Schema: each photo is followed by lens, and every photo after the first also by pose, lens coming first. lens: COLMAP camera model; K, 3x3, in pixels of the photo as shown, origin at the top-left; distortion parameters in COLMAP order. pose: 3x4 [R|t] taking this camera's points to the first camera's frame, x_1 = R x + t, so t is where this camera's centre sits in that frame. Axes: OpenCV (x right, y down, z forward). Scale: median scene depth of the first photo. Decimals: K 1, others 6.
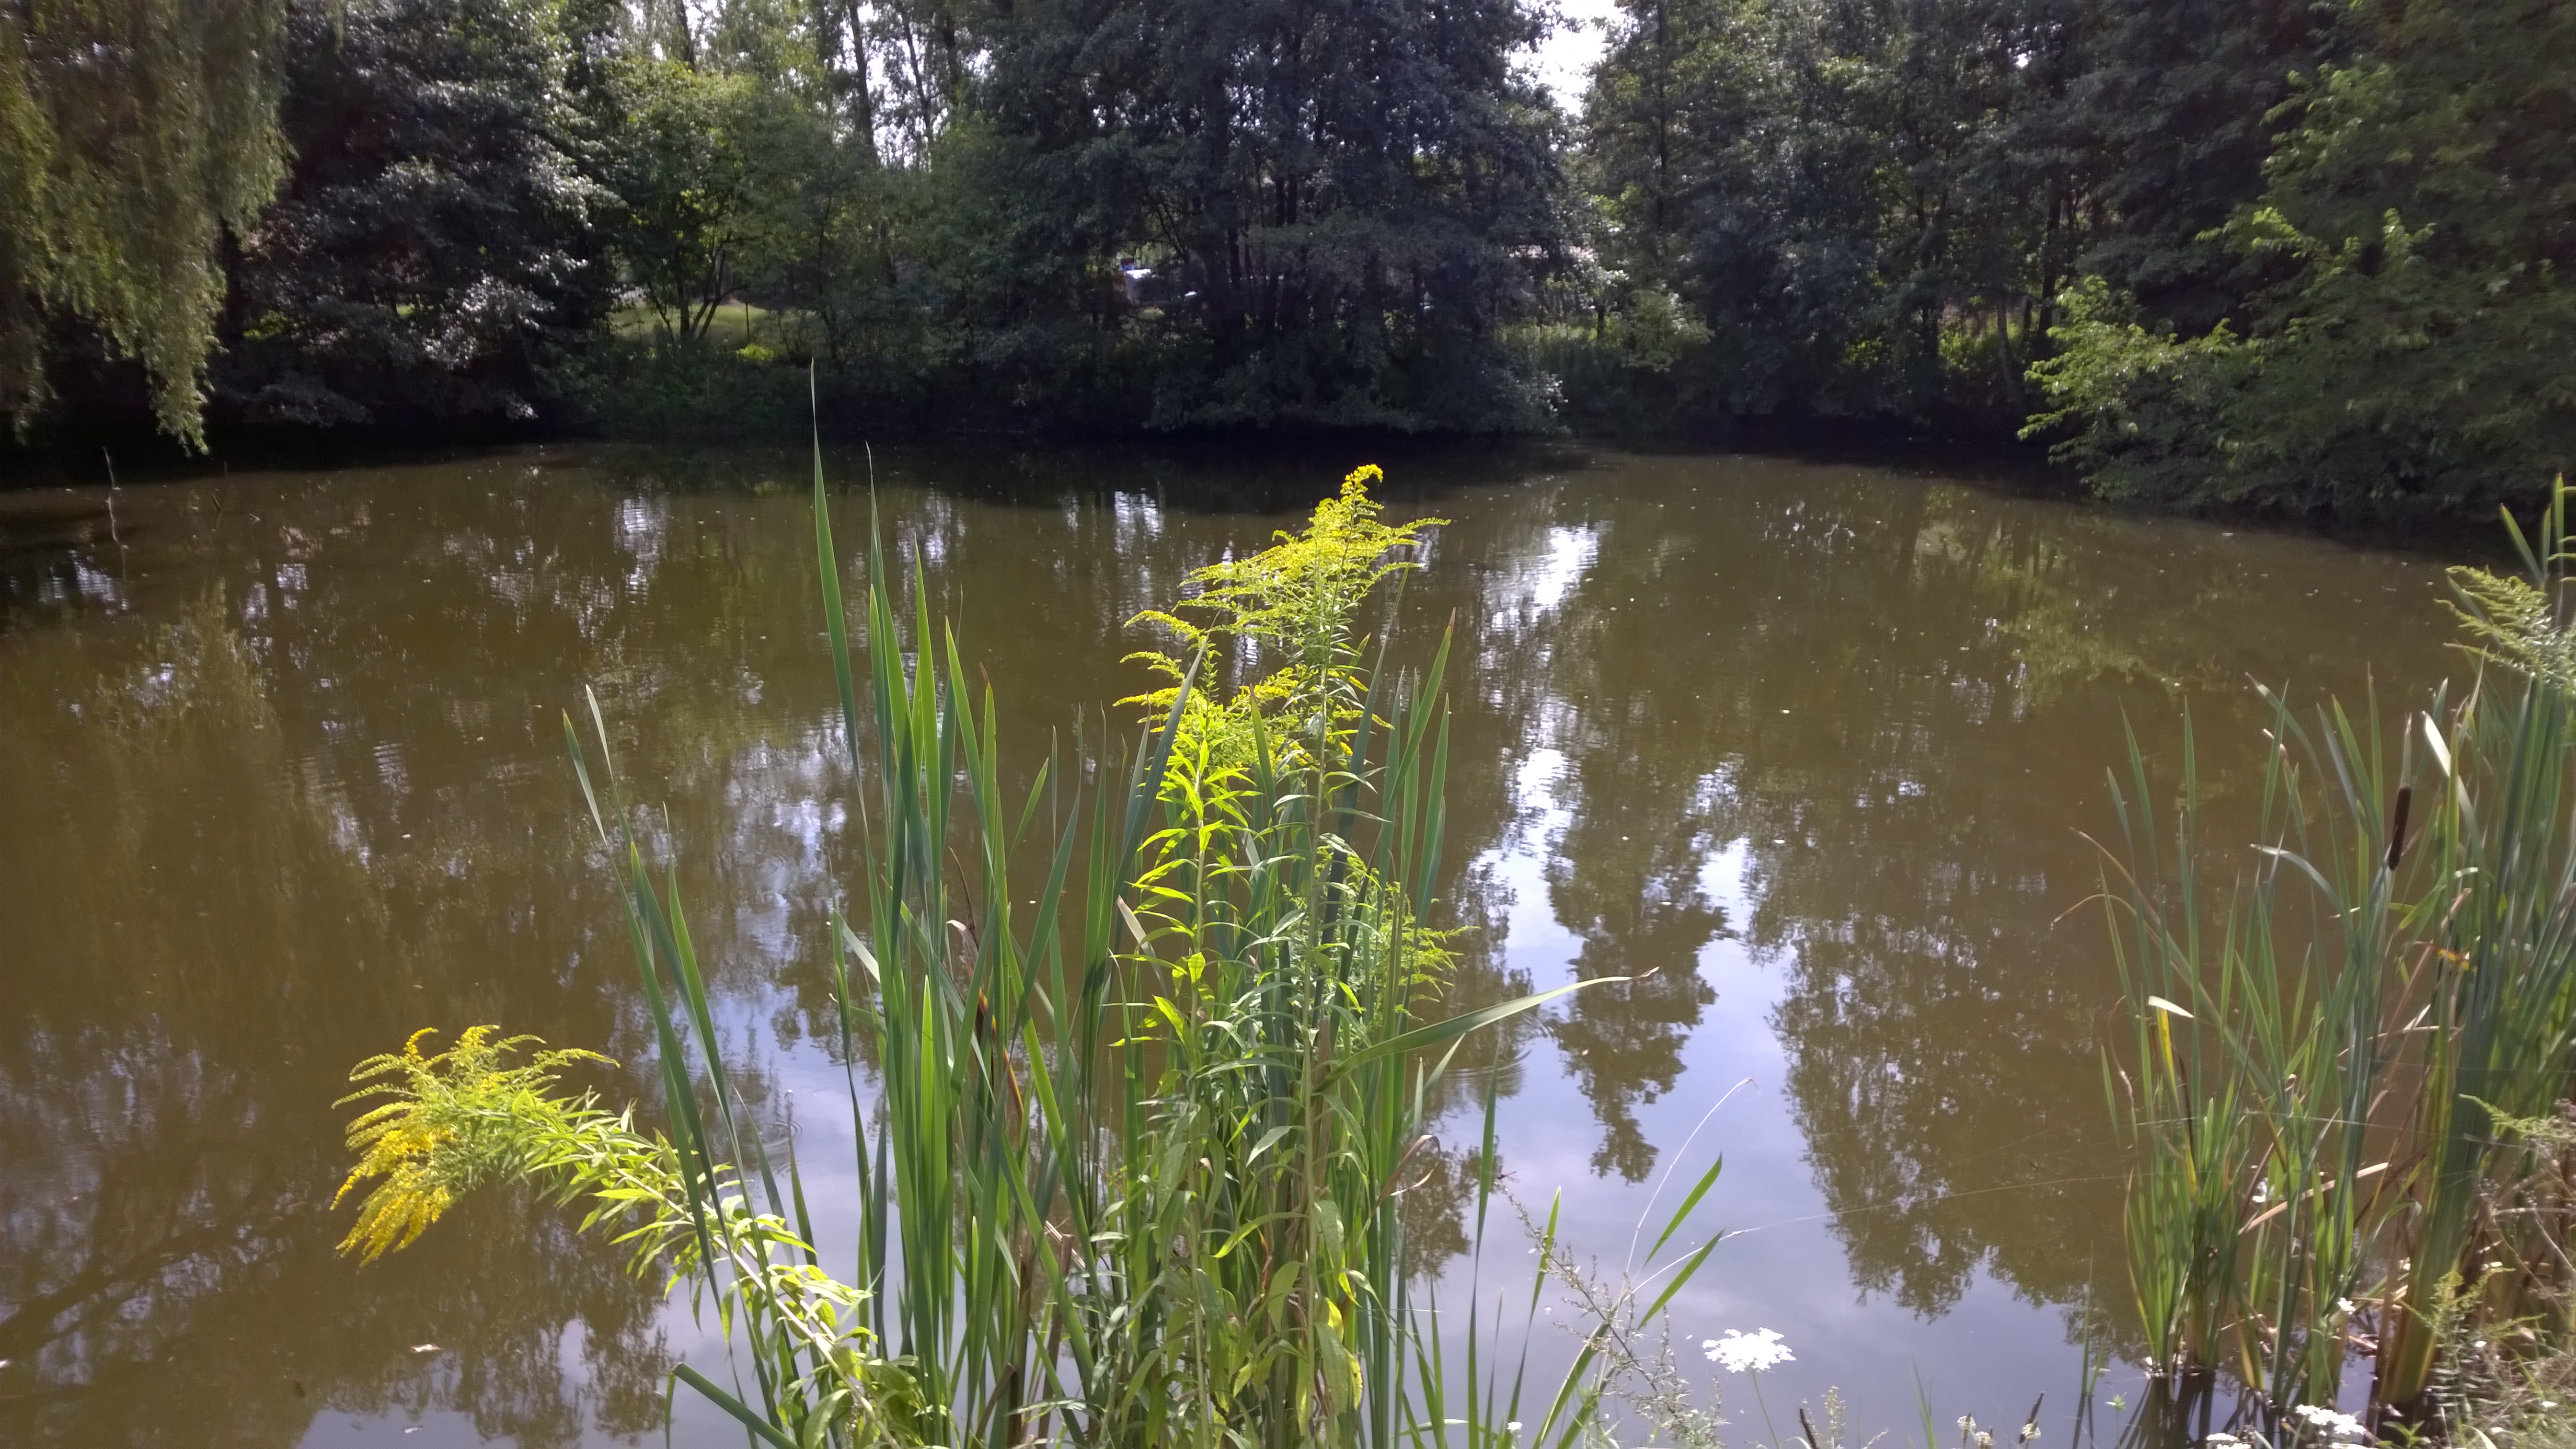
lens RADIAL K [[1862.0, 0, 1288.0], [0, 1862.0, 724.5], [0, 0, 1]] dist [0.044303, -0.000479]
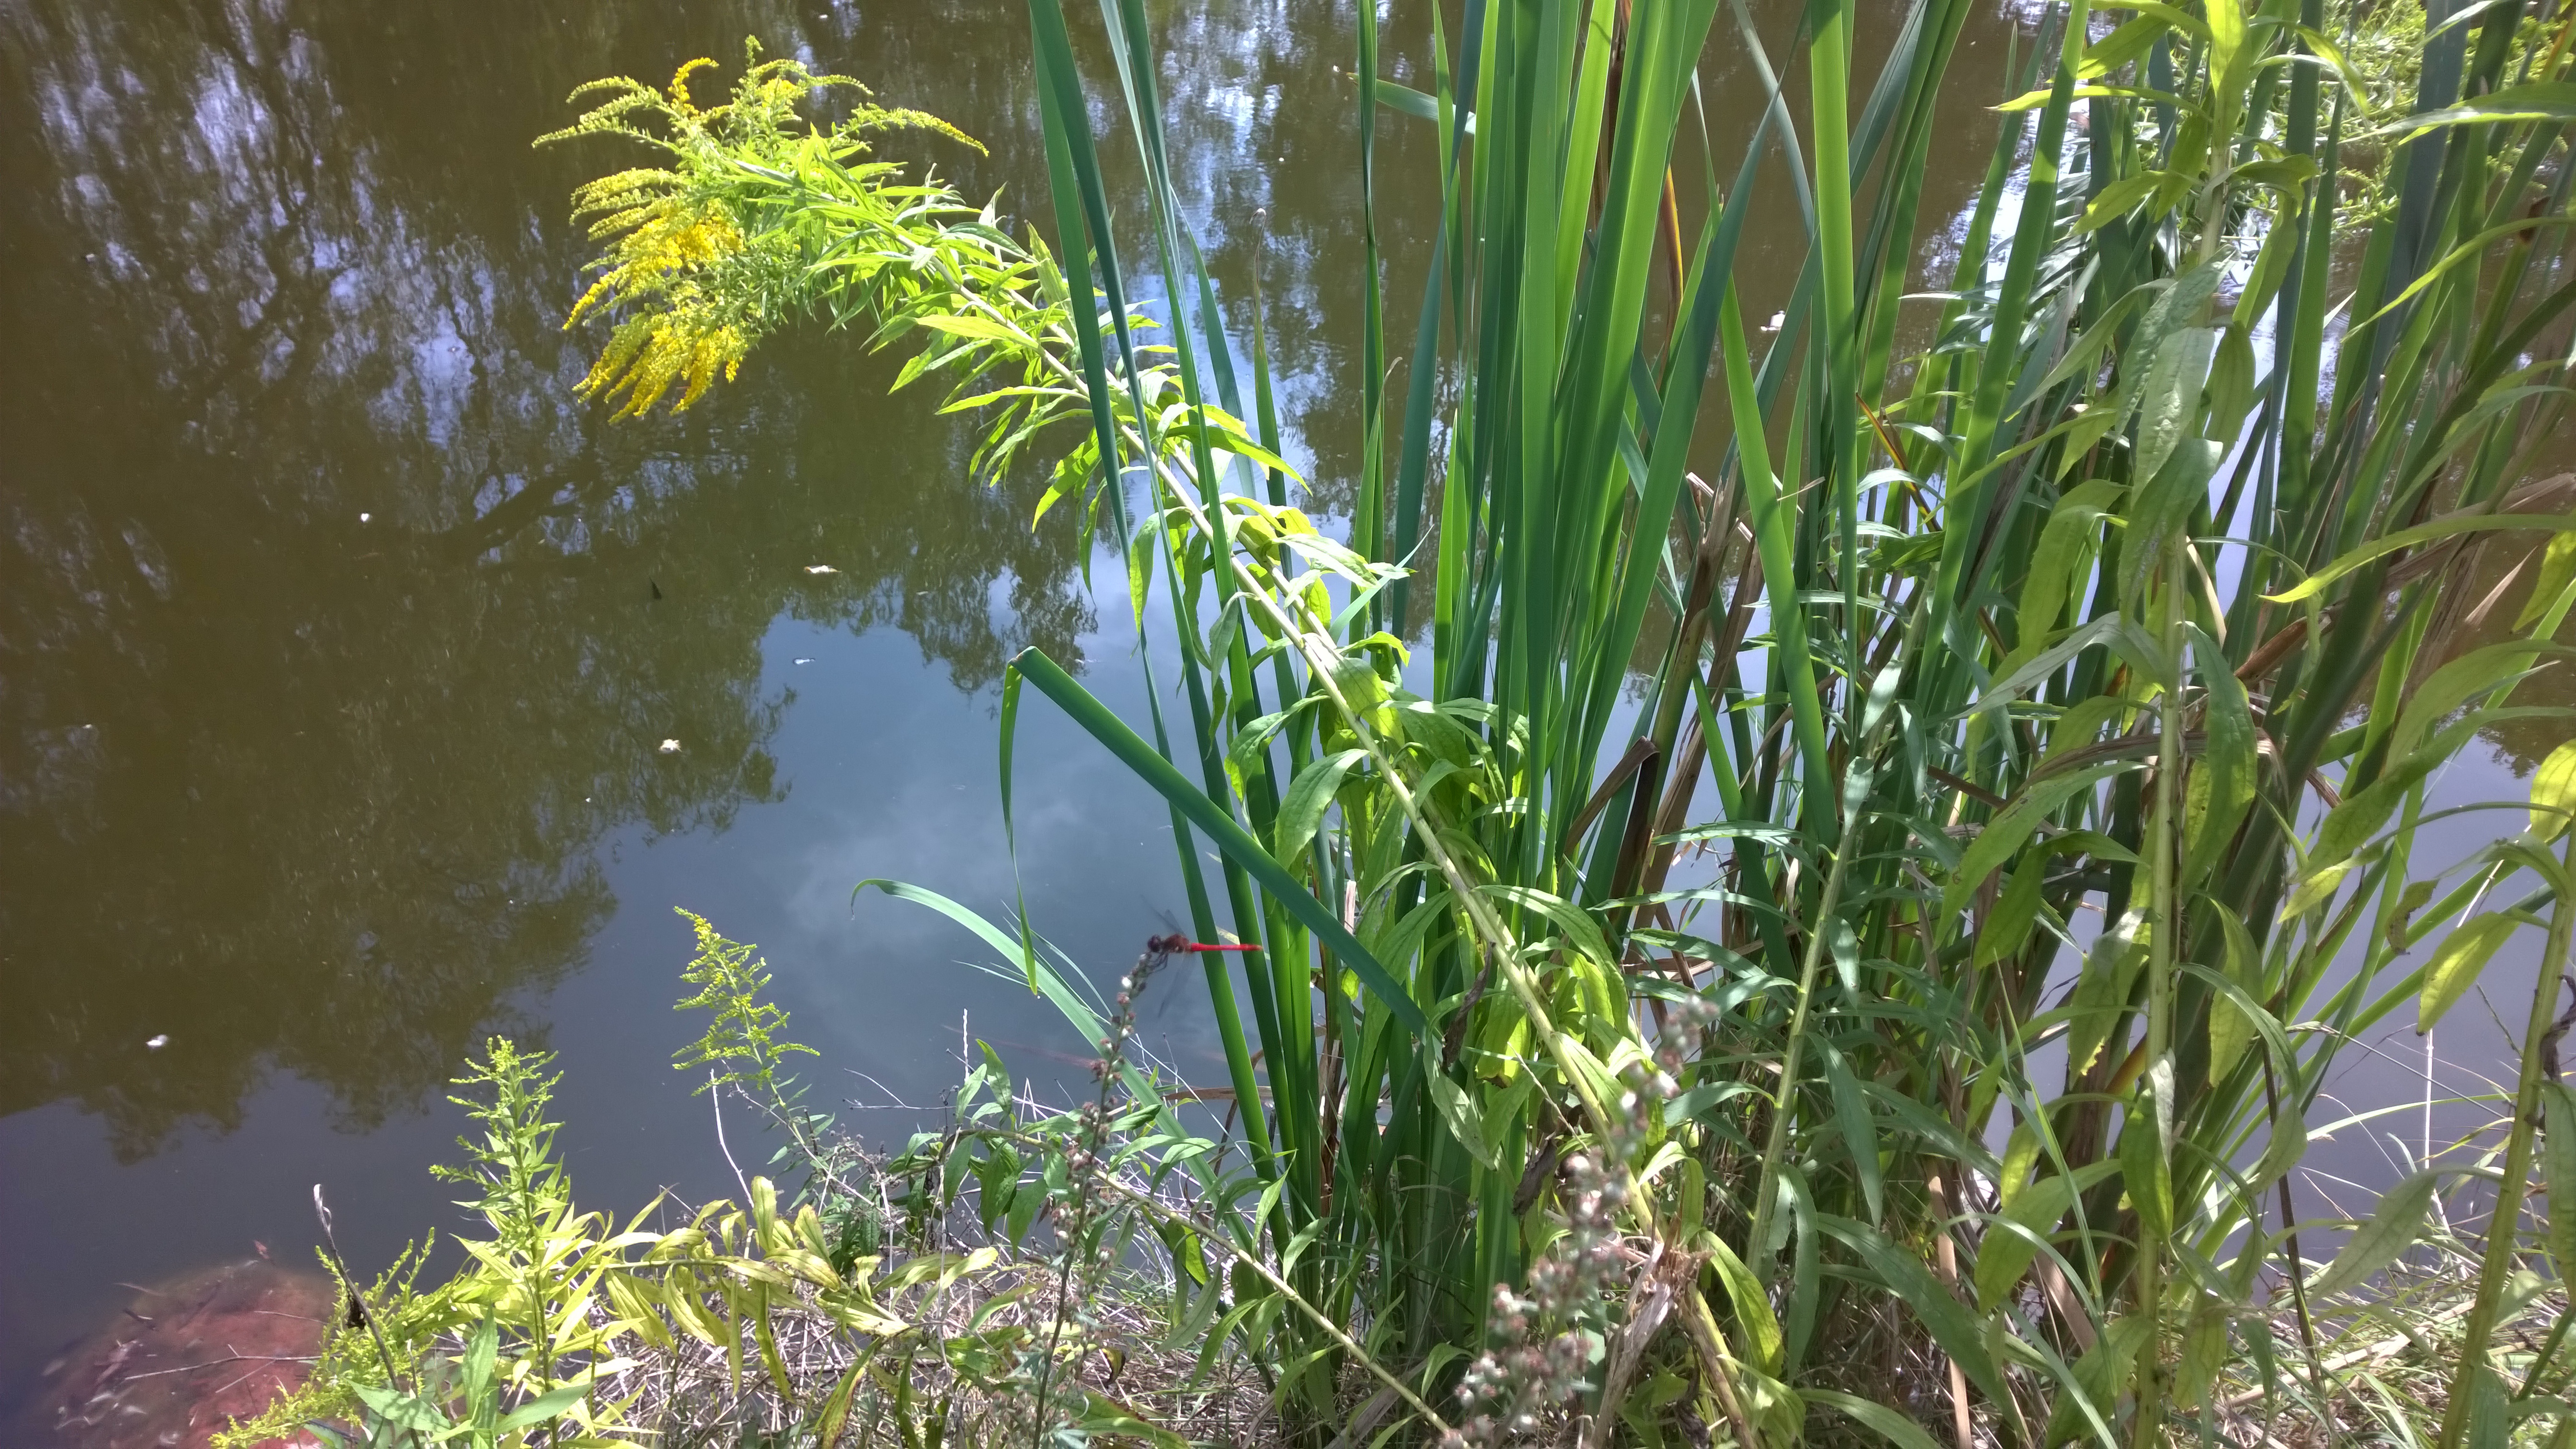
lens RADIAL K [[1862.0, 0, 1288.0], [0, 1862.0, 724.5], [0, 0, 1]] dist [0.044303, -0.000479]
pose [[0.970150, 0.158257, -0.183751, -0.143468], [-0.085285, 0.931962, 0.352383, 0.153716], [0.227016, -0.326193, 0.917639, 0.476344]]
